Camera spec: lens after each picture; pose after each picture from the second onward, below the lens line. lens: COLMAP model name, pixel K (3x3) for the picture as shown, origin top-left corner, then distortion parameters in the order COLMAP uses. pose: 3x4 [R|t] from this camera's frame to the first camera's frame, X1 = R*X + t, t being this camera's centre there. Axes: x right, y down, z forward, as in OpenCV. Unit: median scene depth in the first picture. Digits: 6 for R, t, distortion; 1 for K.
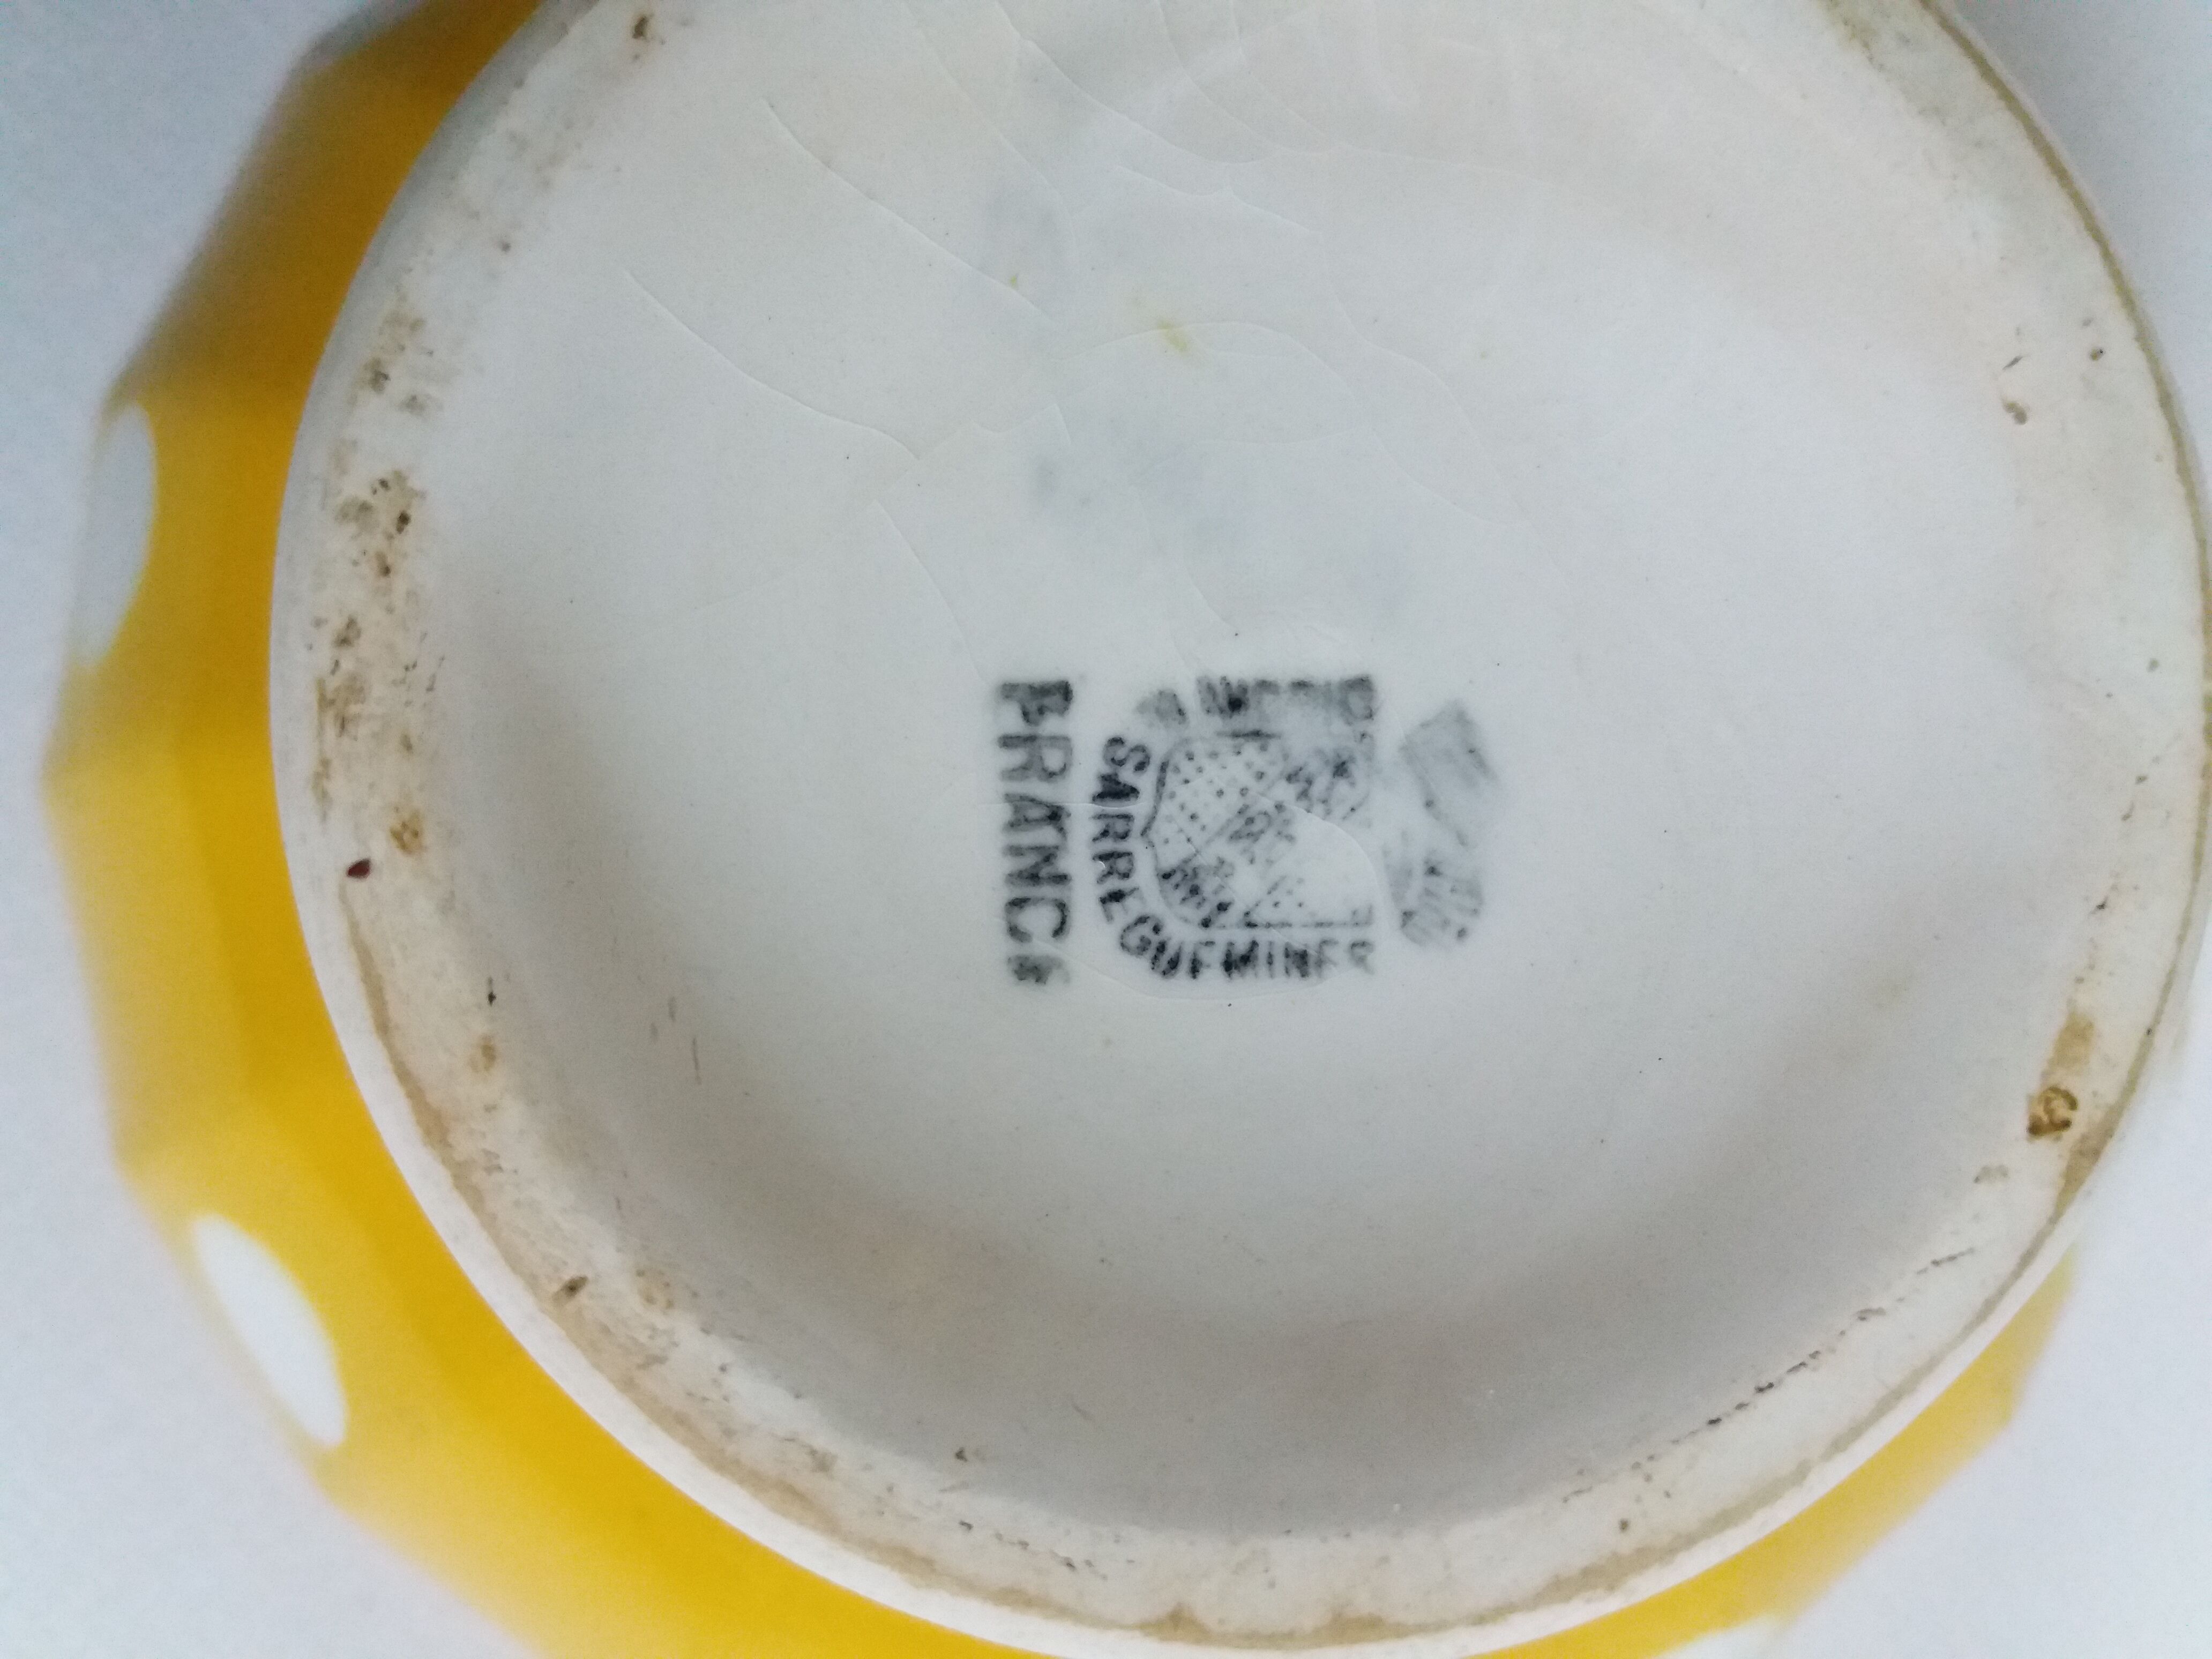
lens RADIAL K [[1901.5, 0, 1106.0], [0, 1901.5, 829.5], [0, 0, 1]] dist [0.125259, -0.152932]
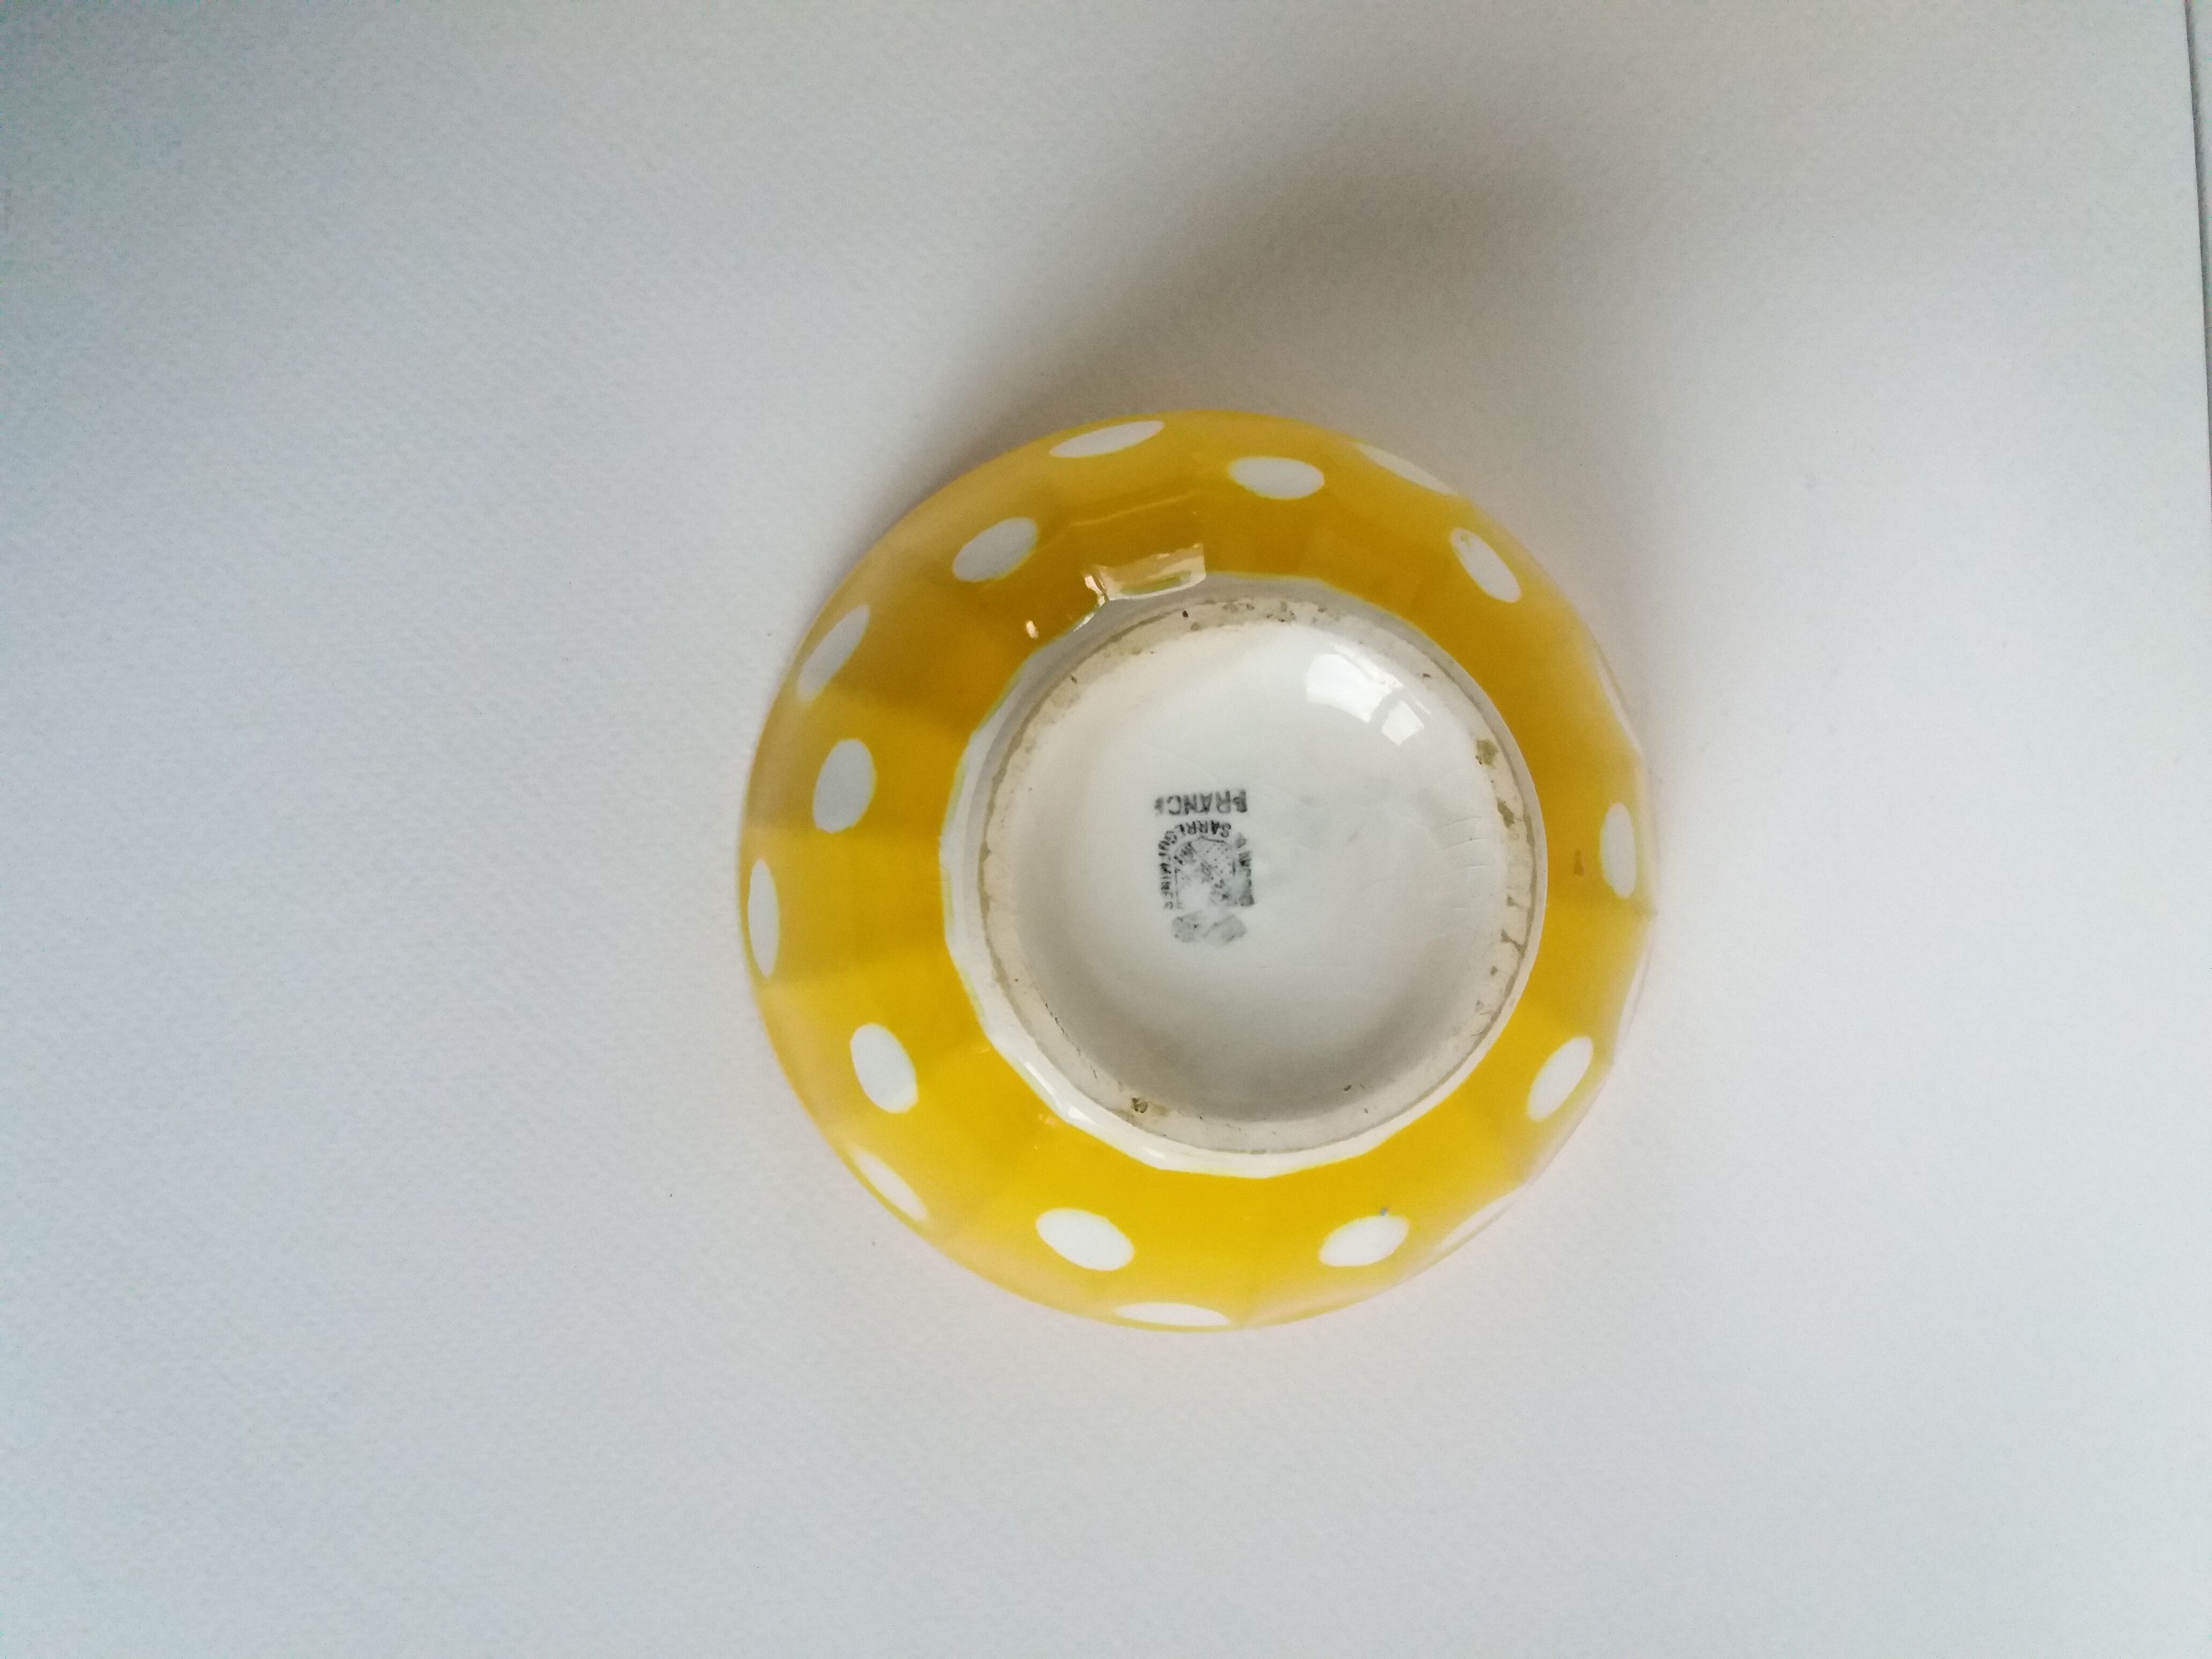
lens RADIAL K [[1901.5, 0, 1106.0], [0, 1901.5, 829.5], [0, 0, 1]] dist [0.125259, -0.152932]
pose [[0.056824, 0.994778, -0.084776, 0.274375], [-0.996970, 0.052020, -0.057841, 0.353596], [-0.053129, 0.087806, 0.994720, -2.232460]]
